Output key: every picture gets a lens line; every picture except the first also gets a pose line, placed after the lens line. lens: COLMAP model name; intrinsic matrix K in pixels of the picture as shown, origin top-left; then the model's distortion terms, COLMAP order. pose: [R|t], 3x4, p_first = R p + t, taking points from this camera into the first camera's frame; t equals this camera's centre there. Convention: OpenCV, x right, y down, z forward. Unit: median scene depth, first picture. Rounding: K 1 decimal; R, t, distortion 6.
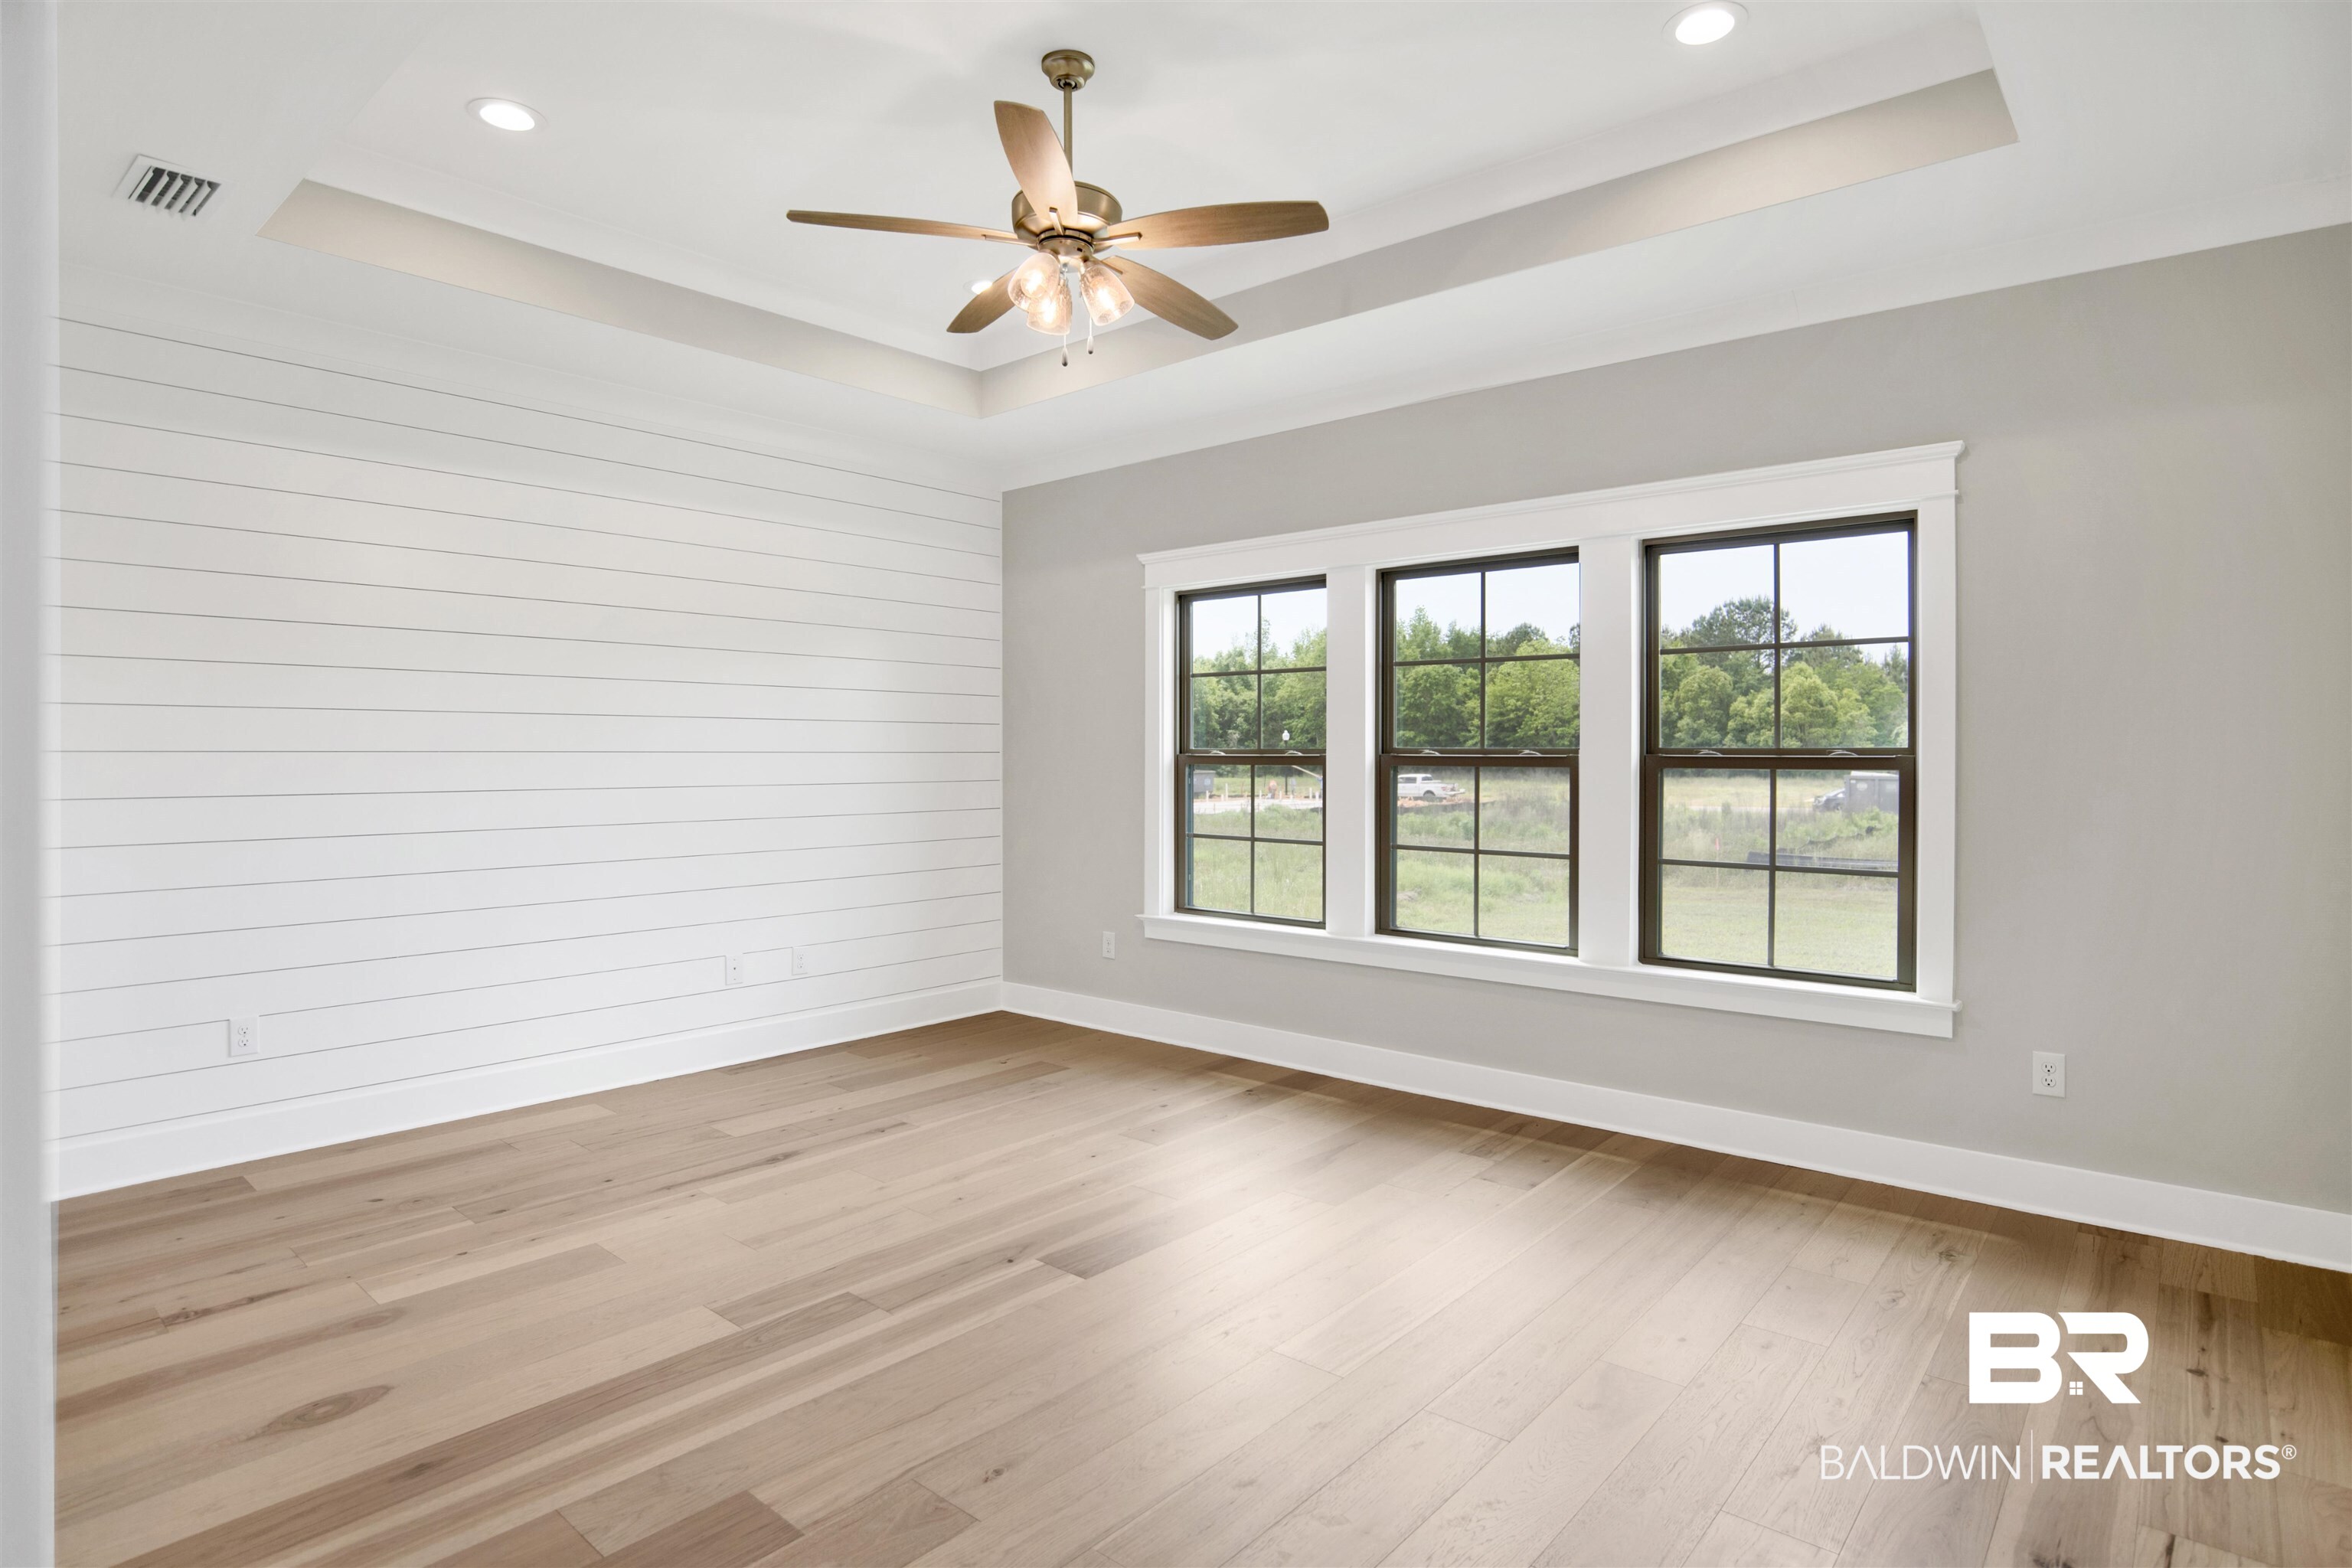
lens RADIAL K [[1241.4, 0, 1176.0], [0, 1241.4, 784.0], [0, 0, 1]] dist [-0.077963, 0.035765]
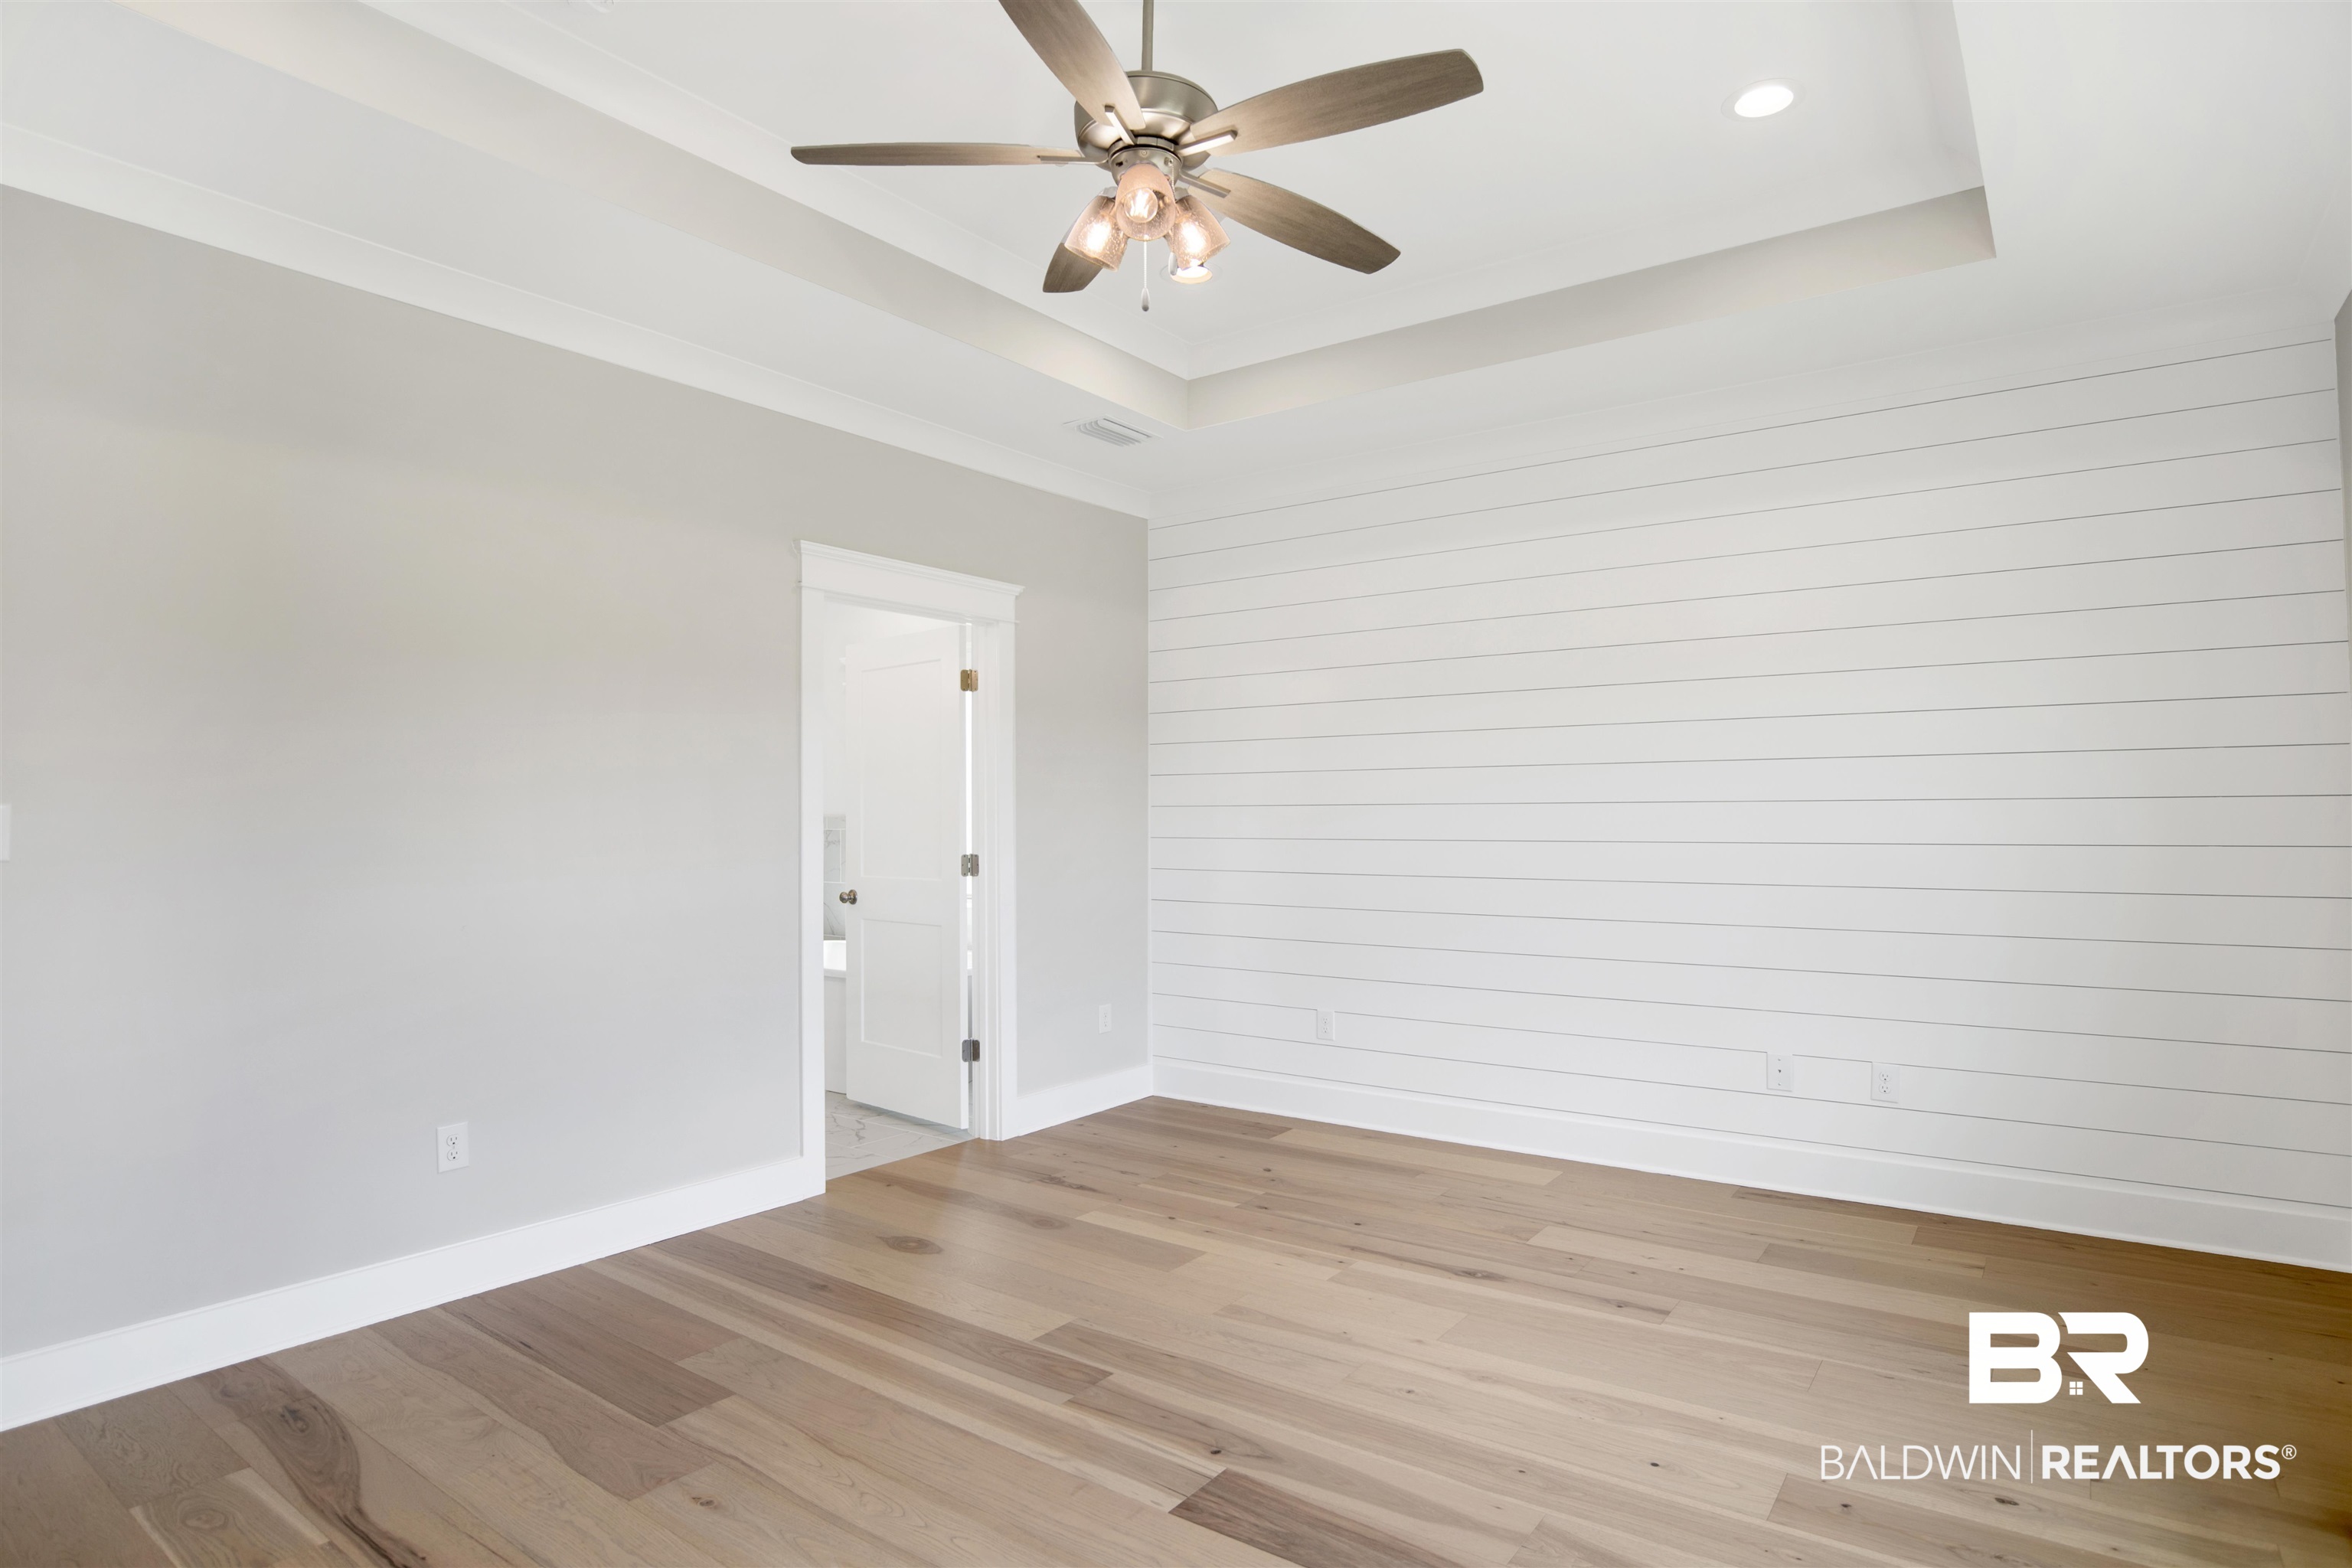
lens RADIAL K [[1241.4, 0, 1176.0], [0, 1241.4, 784.0], [0, 0, 1]] dist [-0.077963, 0.035765]
pose [[0.085646, -0.020620, -0.996112, 0.517609], [-0.018827, 0.999574, -0.022311, -0.006241], [0.996148, 0.020664, 0.085222, 0.751878]]
